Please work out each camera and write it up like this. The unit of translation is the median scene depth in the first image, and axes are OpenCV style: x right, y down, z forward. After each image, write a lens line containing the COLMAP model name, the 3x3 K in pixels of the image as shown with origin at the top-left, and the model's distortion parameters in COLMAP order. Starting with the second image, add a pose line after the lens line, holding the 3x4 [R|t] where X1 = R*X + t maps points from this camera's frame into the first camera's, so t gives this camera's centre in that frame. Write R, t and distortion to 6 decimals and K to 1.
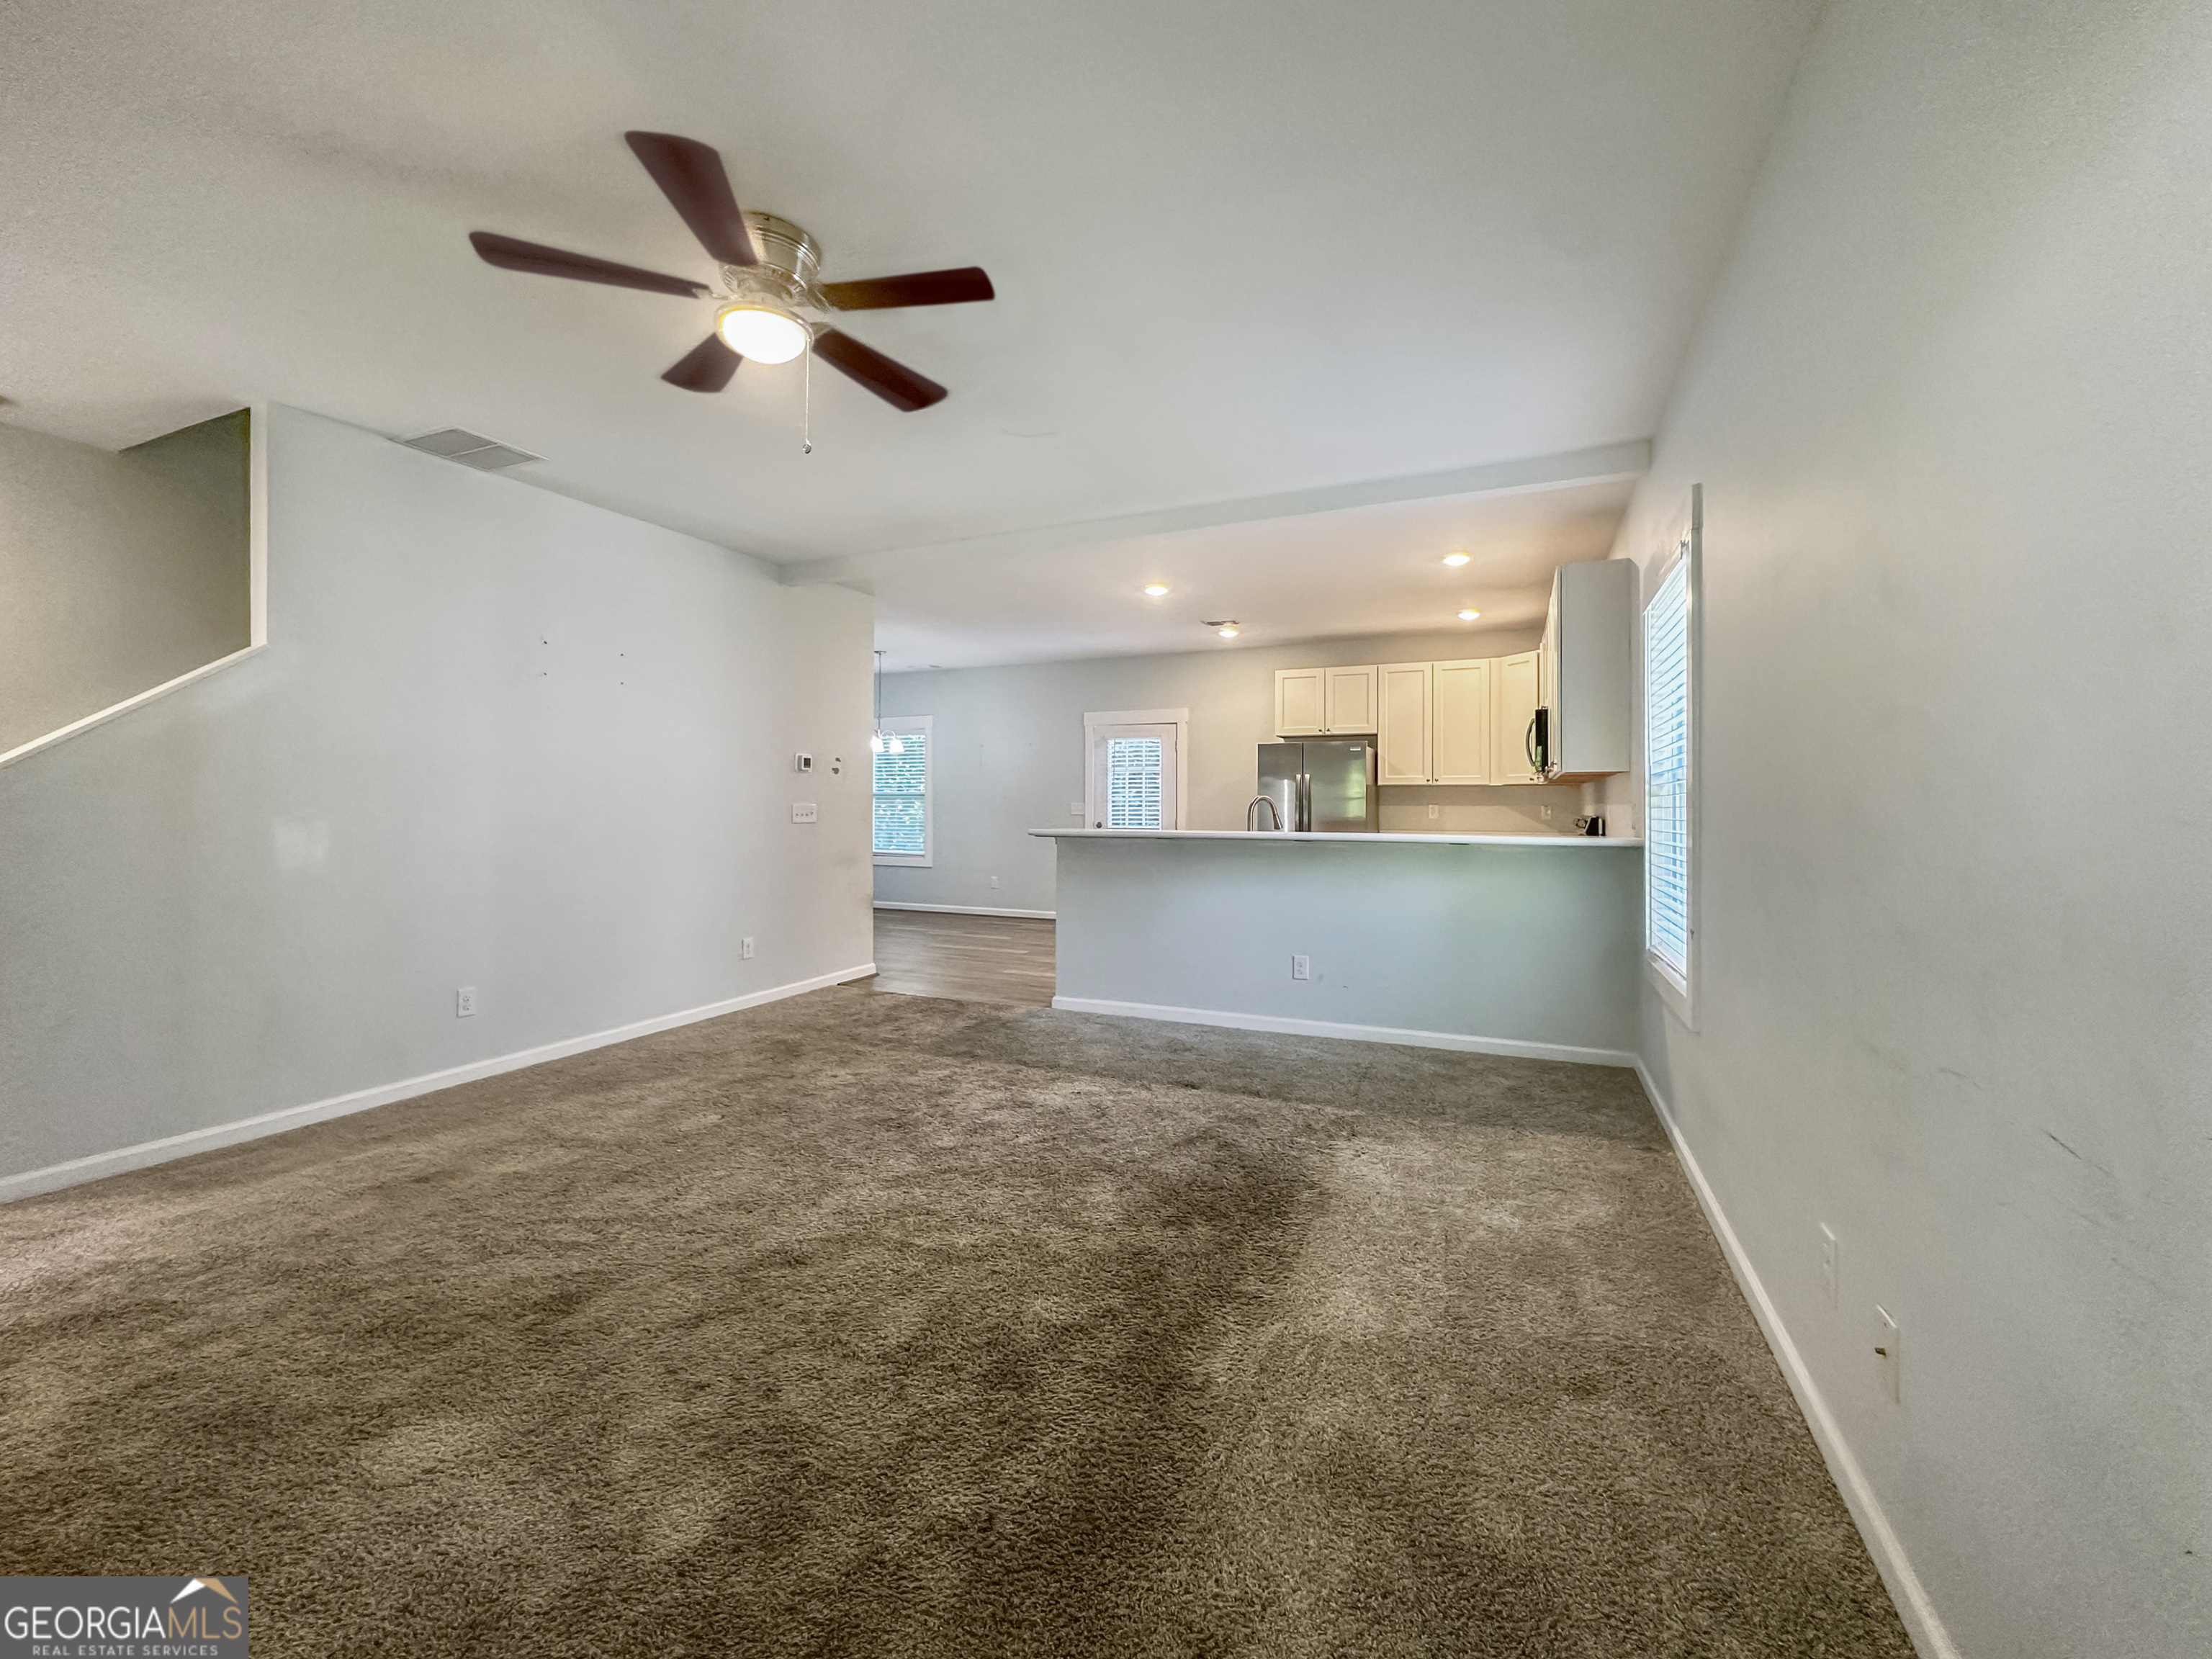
lens RADIAL K [[905.0, 0, 1104.9], [0, 905.0, 813.3], [0, 0, 1]] dist [0.003156, -0.000275]
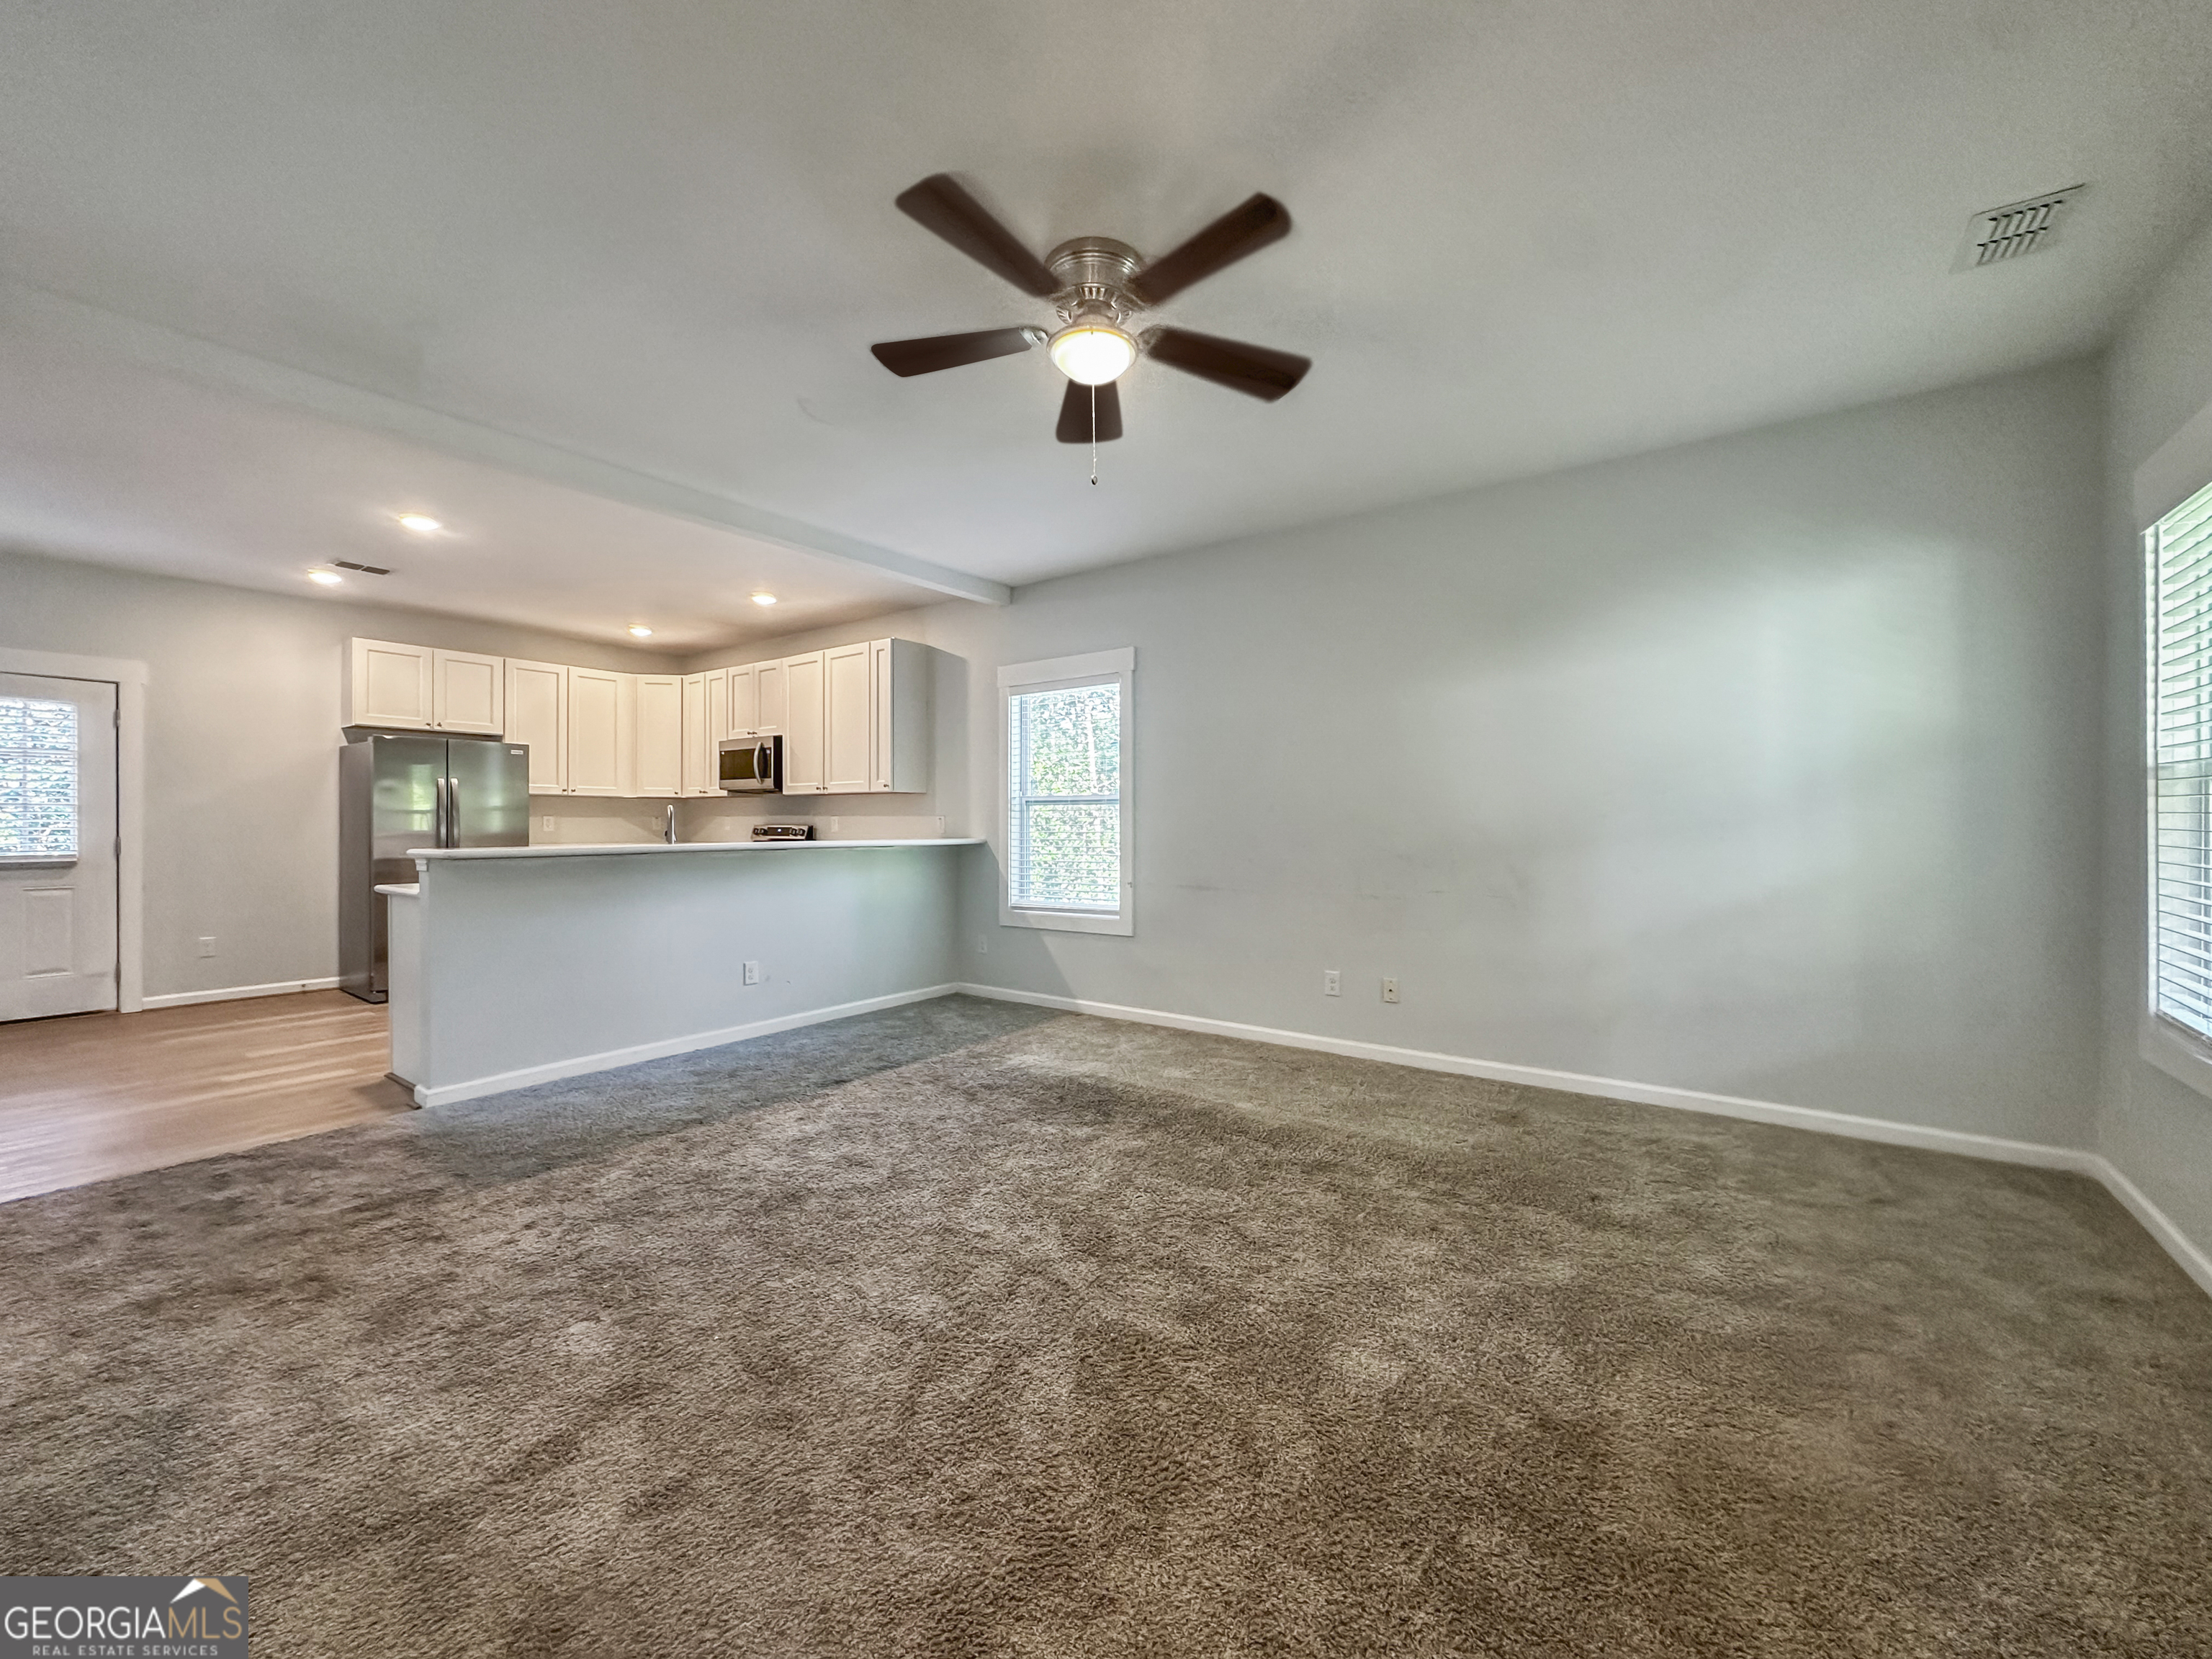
lens RADIAL K [[905.0, 0, 1101.4], [0, 905.0, 822.4], [0, 0, 1]] dist [0.003156, -0.000275]
pose [[0.207100, -0.005231, 0.978306, -0.834564], [0.009778, 0.999947, 0.003277, -0.000108], [-0.978271, 0.008887, 0.207140, 0.466100]]
